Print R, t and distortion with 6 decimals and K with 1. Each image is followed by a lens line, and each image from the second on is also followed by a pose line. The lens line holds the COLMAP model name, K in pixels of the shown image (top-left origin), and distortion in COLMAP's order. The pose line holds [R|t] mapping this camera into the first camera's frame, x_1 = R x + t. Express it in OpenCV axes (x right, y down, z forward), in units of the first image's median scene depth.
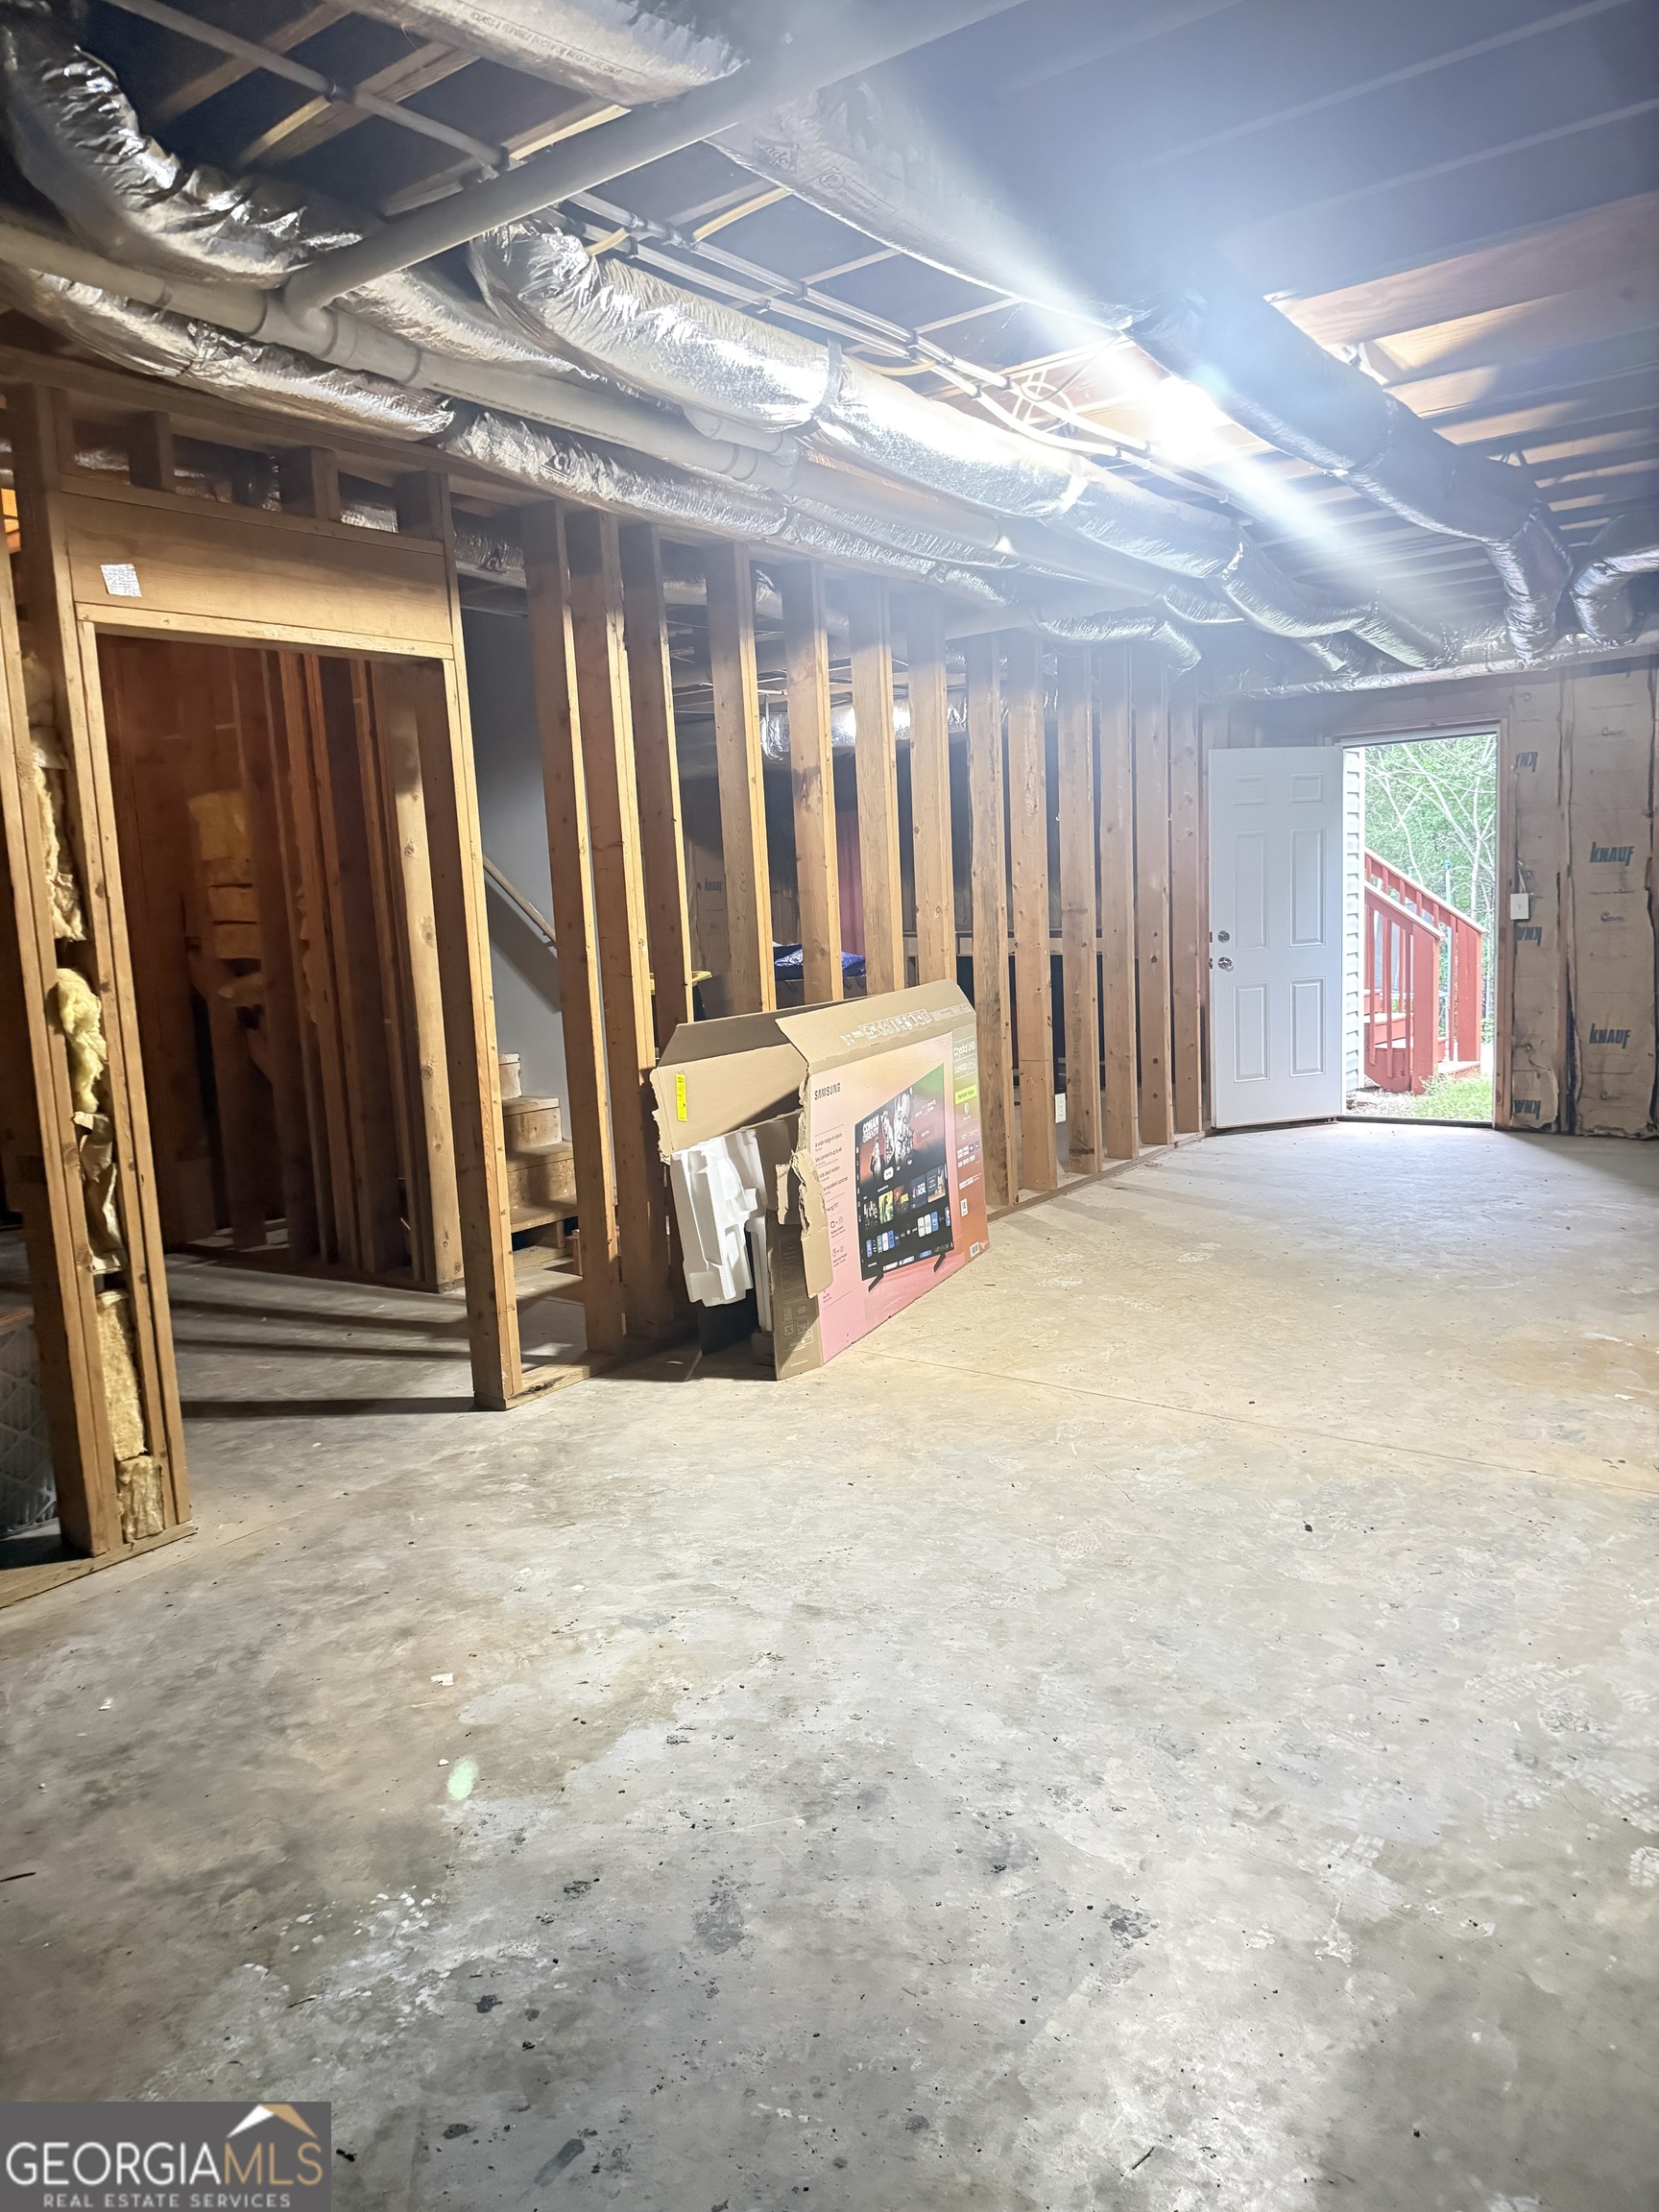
lens RADIAL K [[1584.8, 0, 832.1], [0, 1584.8, 1107.8], [0, 0, 1]] dist [0.046630, -0.047559]
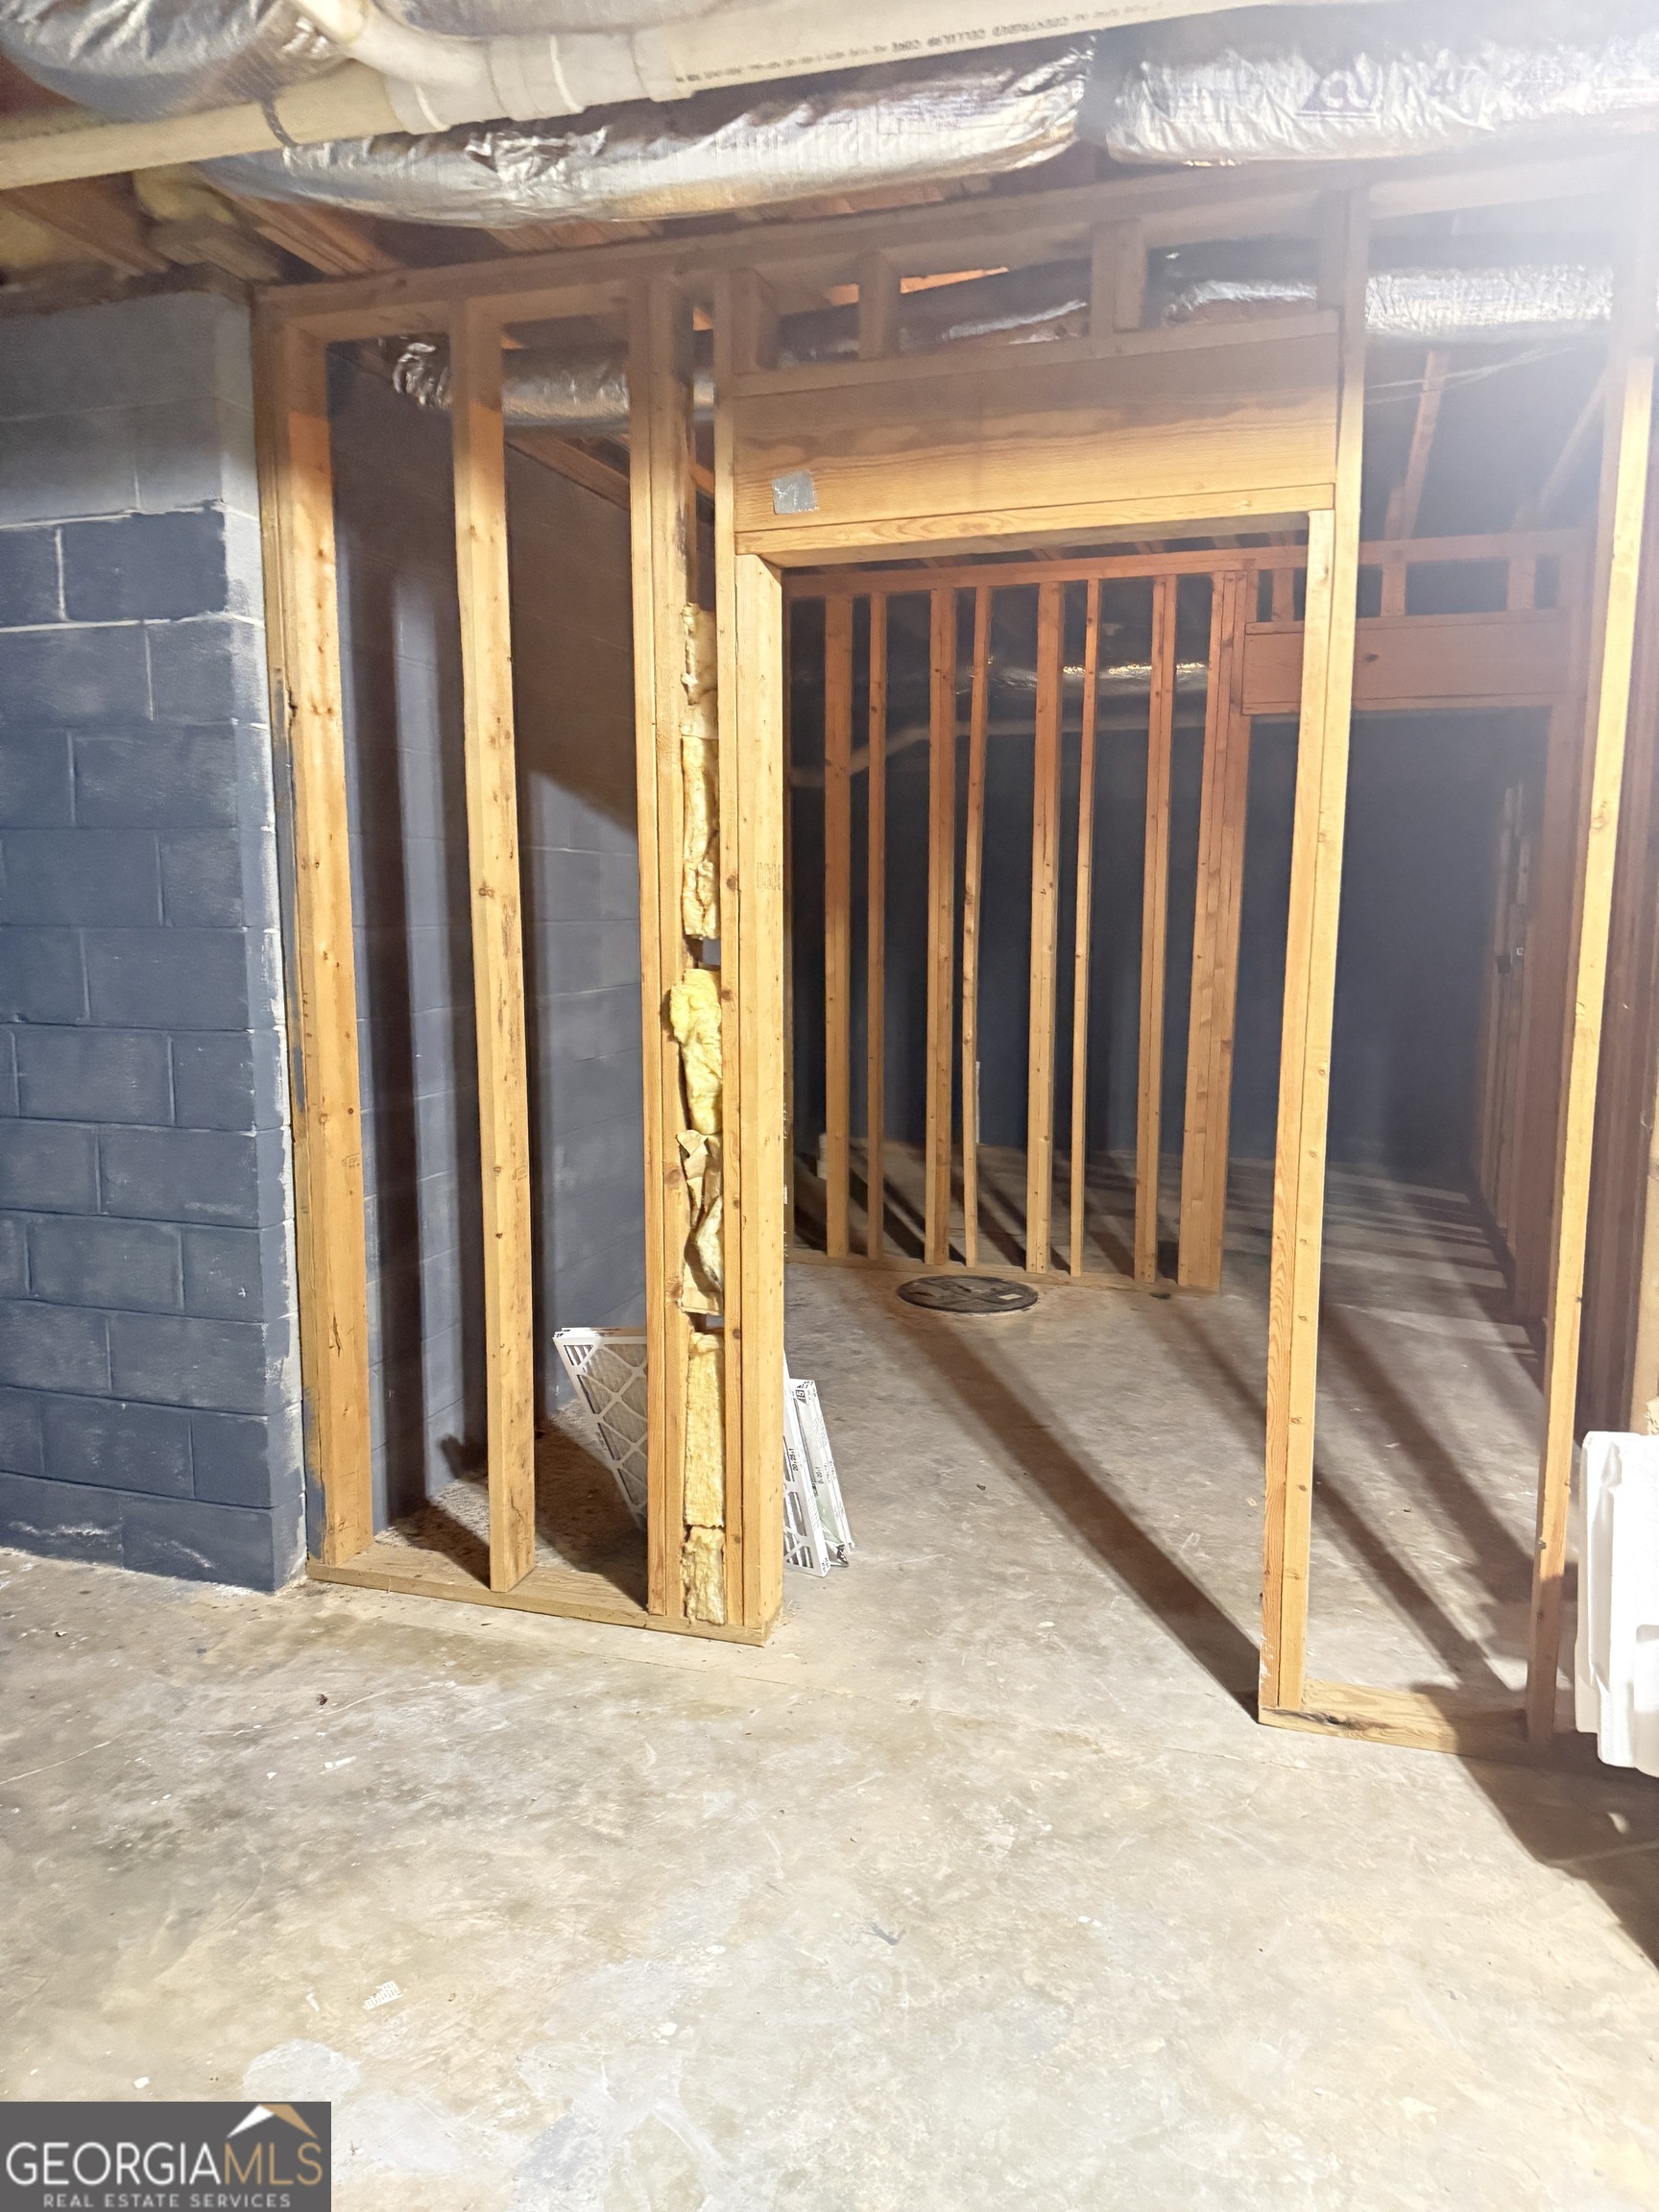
lens RADIAL K [[1584.8, 0, 813.9], [0, 1584.8, 1111.4], [0, 0, 1]] dist [0.046630, -0.047559]
pose [[0.320903, 0.188366, -0.928192, 0.350441], [-0.146897, 0.978062, 0.147700, -0.143358], [0.935651, 0.088951, 0.341533, 0.750564]]
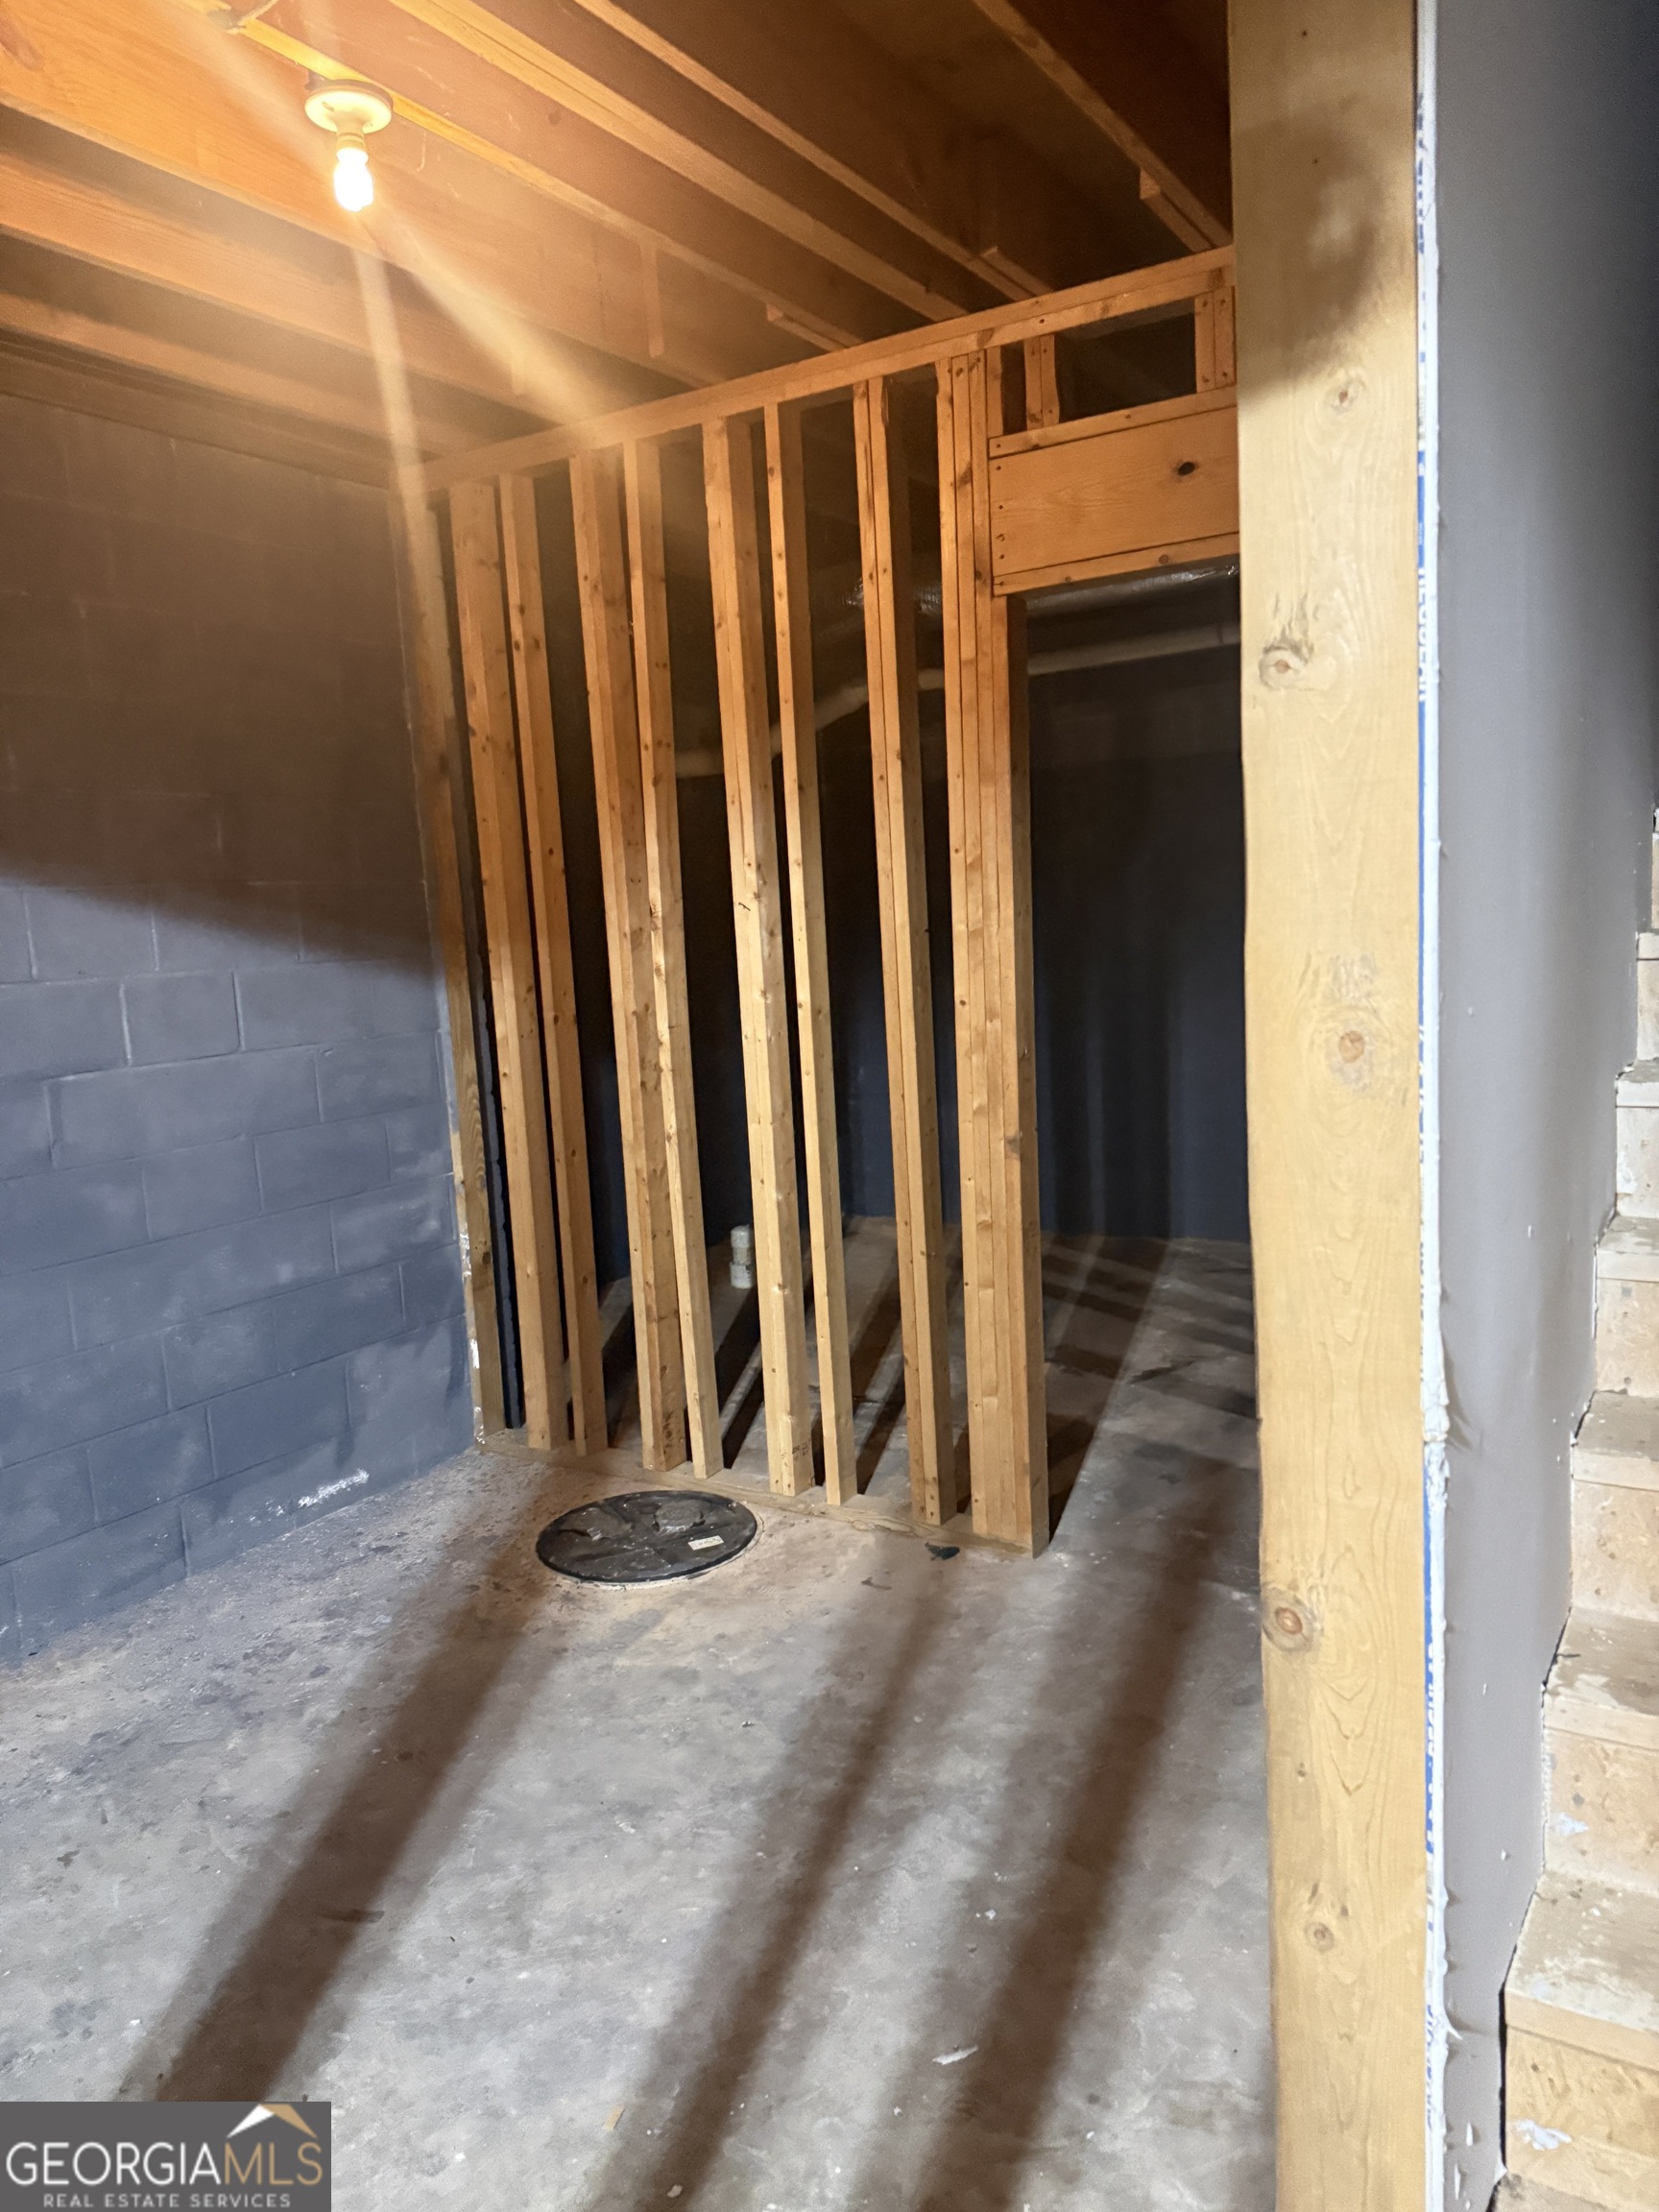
lens RADIAL K [[1584.8, 0, 851.1], [0, 1584.8, 1085.3], [0, 0, 1]] dist [0.046630, -0.047559]
pose [[0.077265, 0.173193, -0.981853, -0.067802], [-0.082623, 0.982521, 0.166809, -0.219367], [0.993581, 0.068235, 0.090224, 1.465500]]
